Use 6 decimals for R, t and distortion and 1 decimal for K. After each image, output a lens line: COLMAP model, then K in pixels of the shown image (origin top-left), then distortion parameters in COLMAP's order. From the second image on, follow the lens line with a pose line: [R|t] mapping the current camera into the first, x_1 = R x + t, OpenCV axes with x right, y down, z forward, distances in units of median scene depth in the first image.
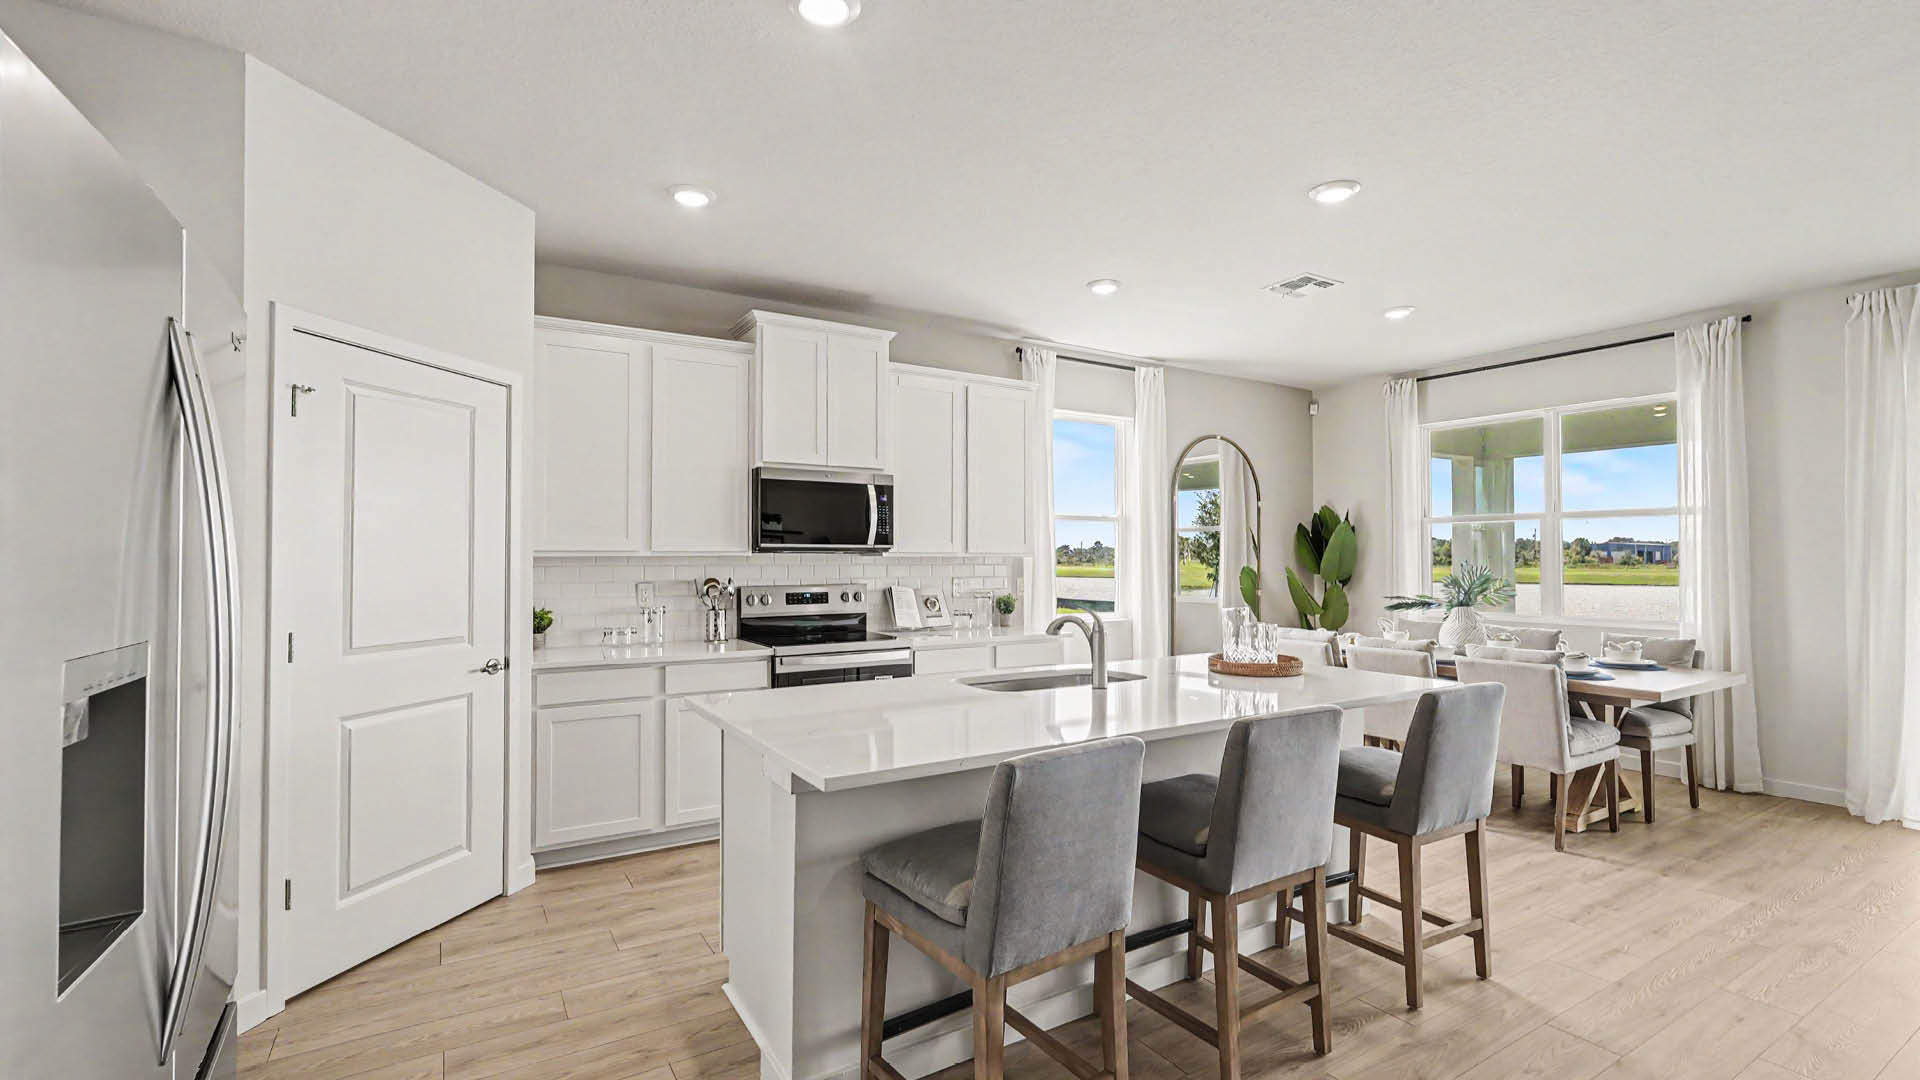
lens RADIAL K [[848.6, 0, 959.5], [0, 848.6, 533.4], [0, 0, 1]] dist [-0.001213, 0.000352]
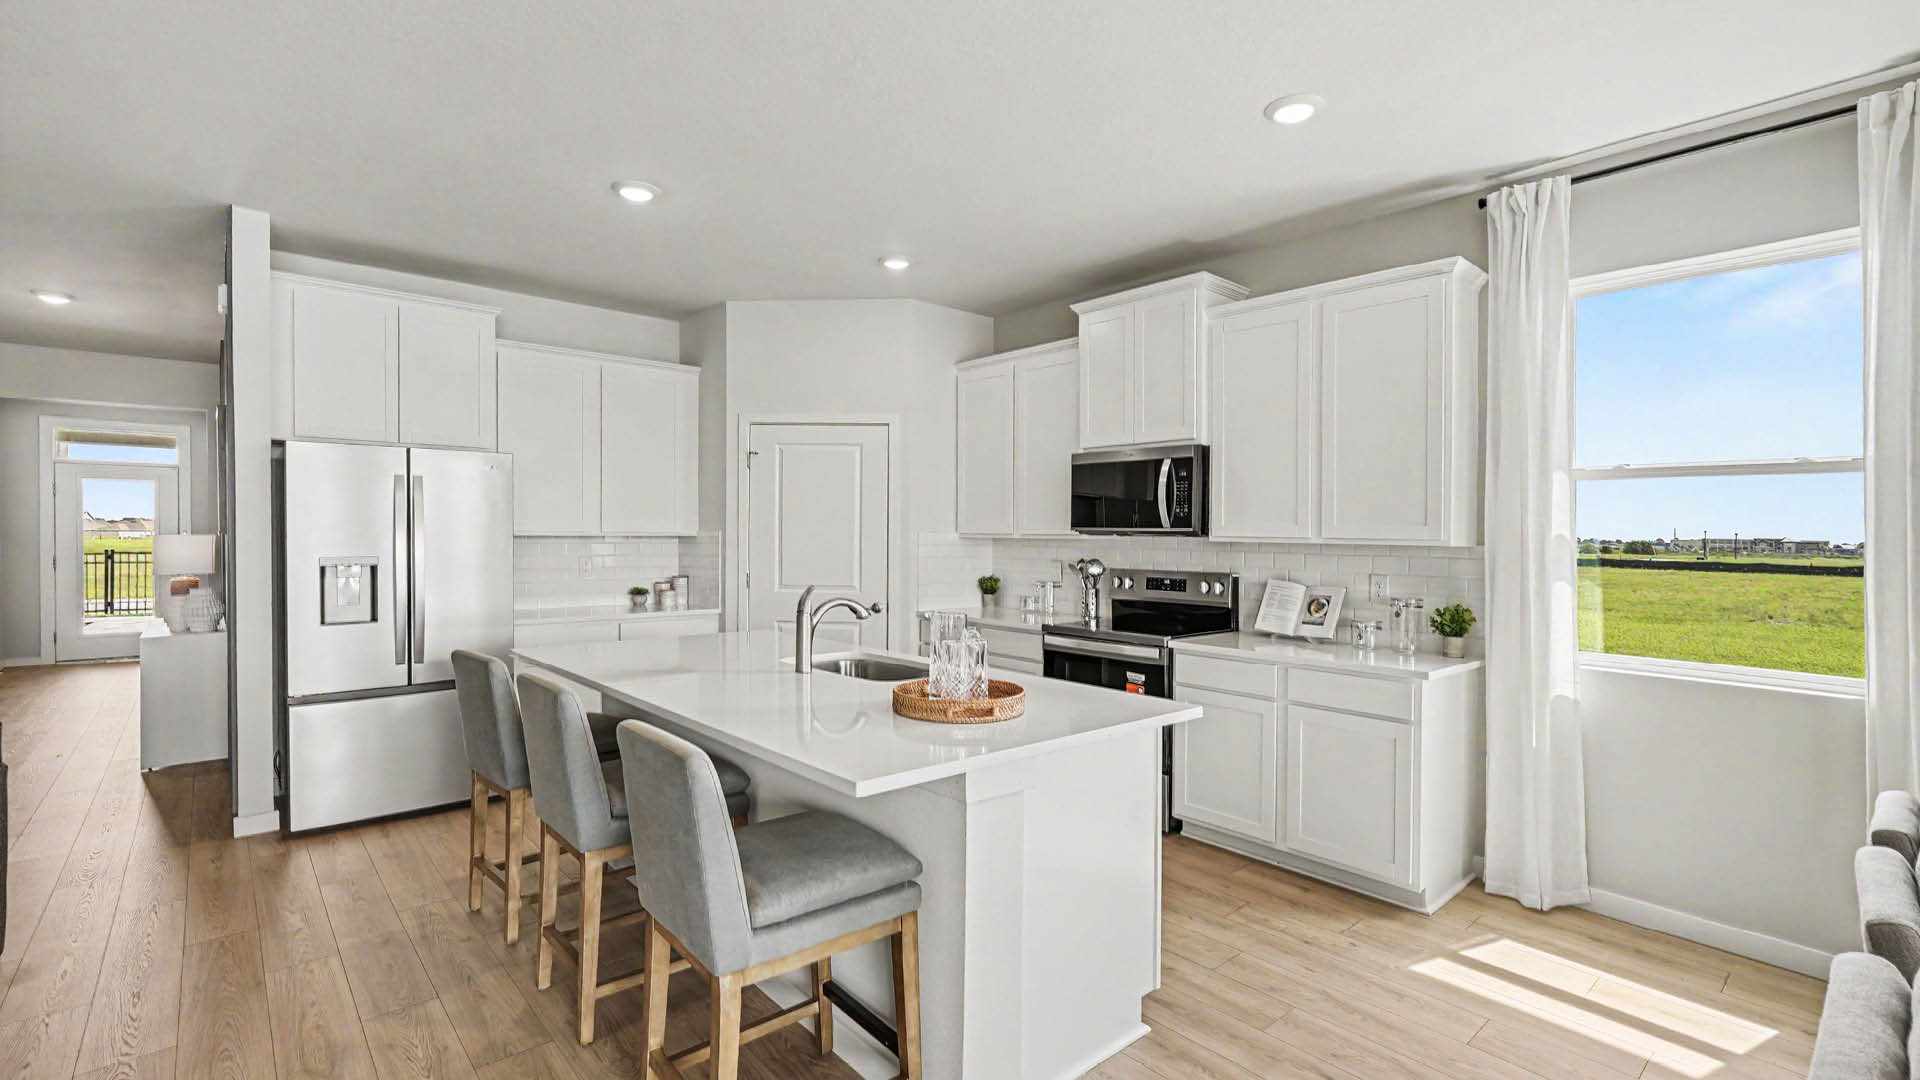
lens RADIAL K [[848.6, 0, 959.5], [0, 848.6, 533.4], [0, 0, 1]] dist [-0.001213, 0.000352]
pose [[0.178805, 0.003184, -0.983879, 0.714328], [0.022656, 0.999716, 0.007352, 0.007843], [0.983624, -0.023605, 0.178683, 0.619035]]
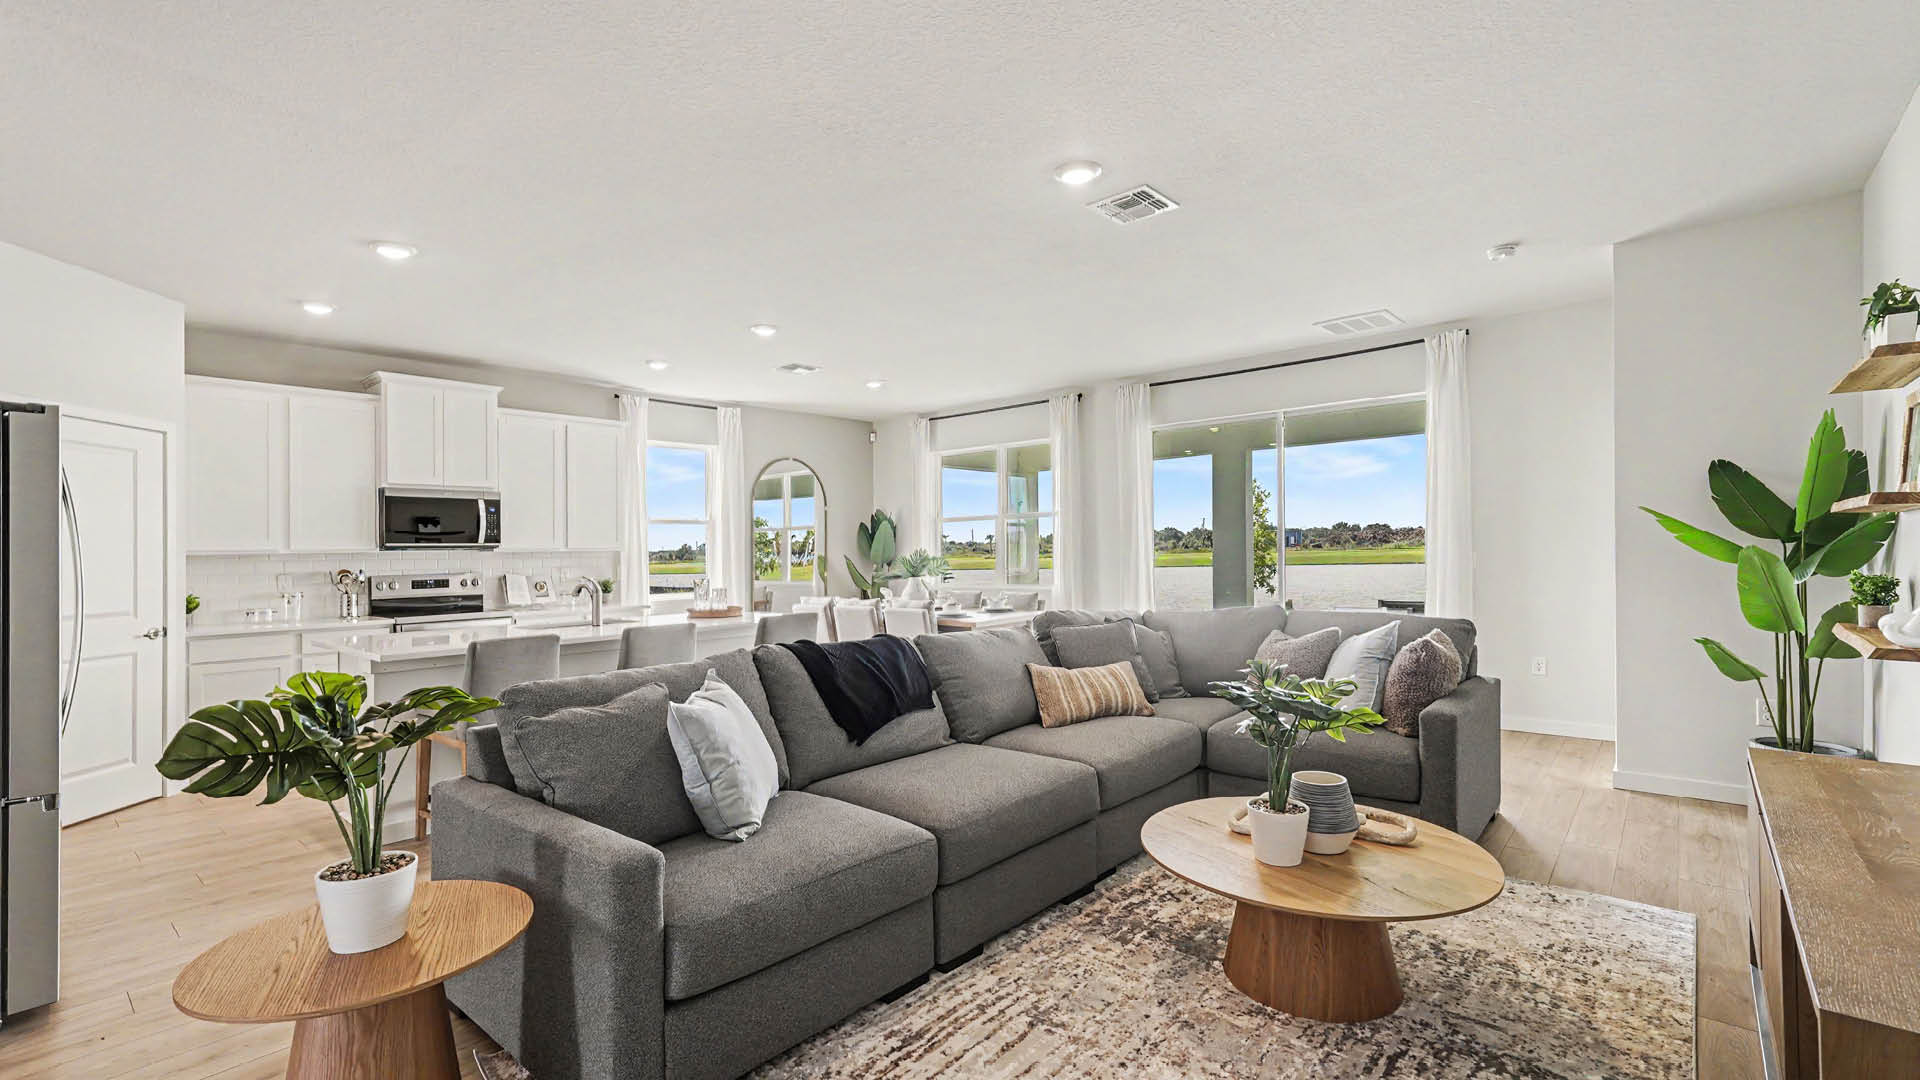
lens RADIAL K [[848.6, 0, 959.5], [0, 848.6, 533.4], [0, 0, 1]] dist [-0.001213, 0.000352]
pose [[0.956489, -0.013987, 0.291433, 0.234059], [0.012593, 0.999899, 0.006657, -0.002159], [-0.291497, -0.002697, 0.956568, -0.533822]]
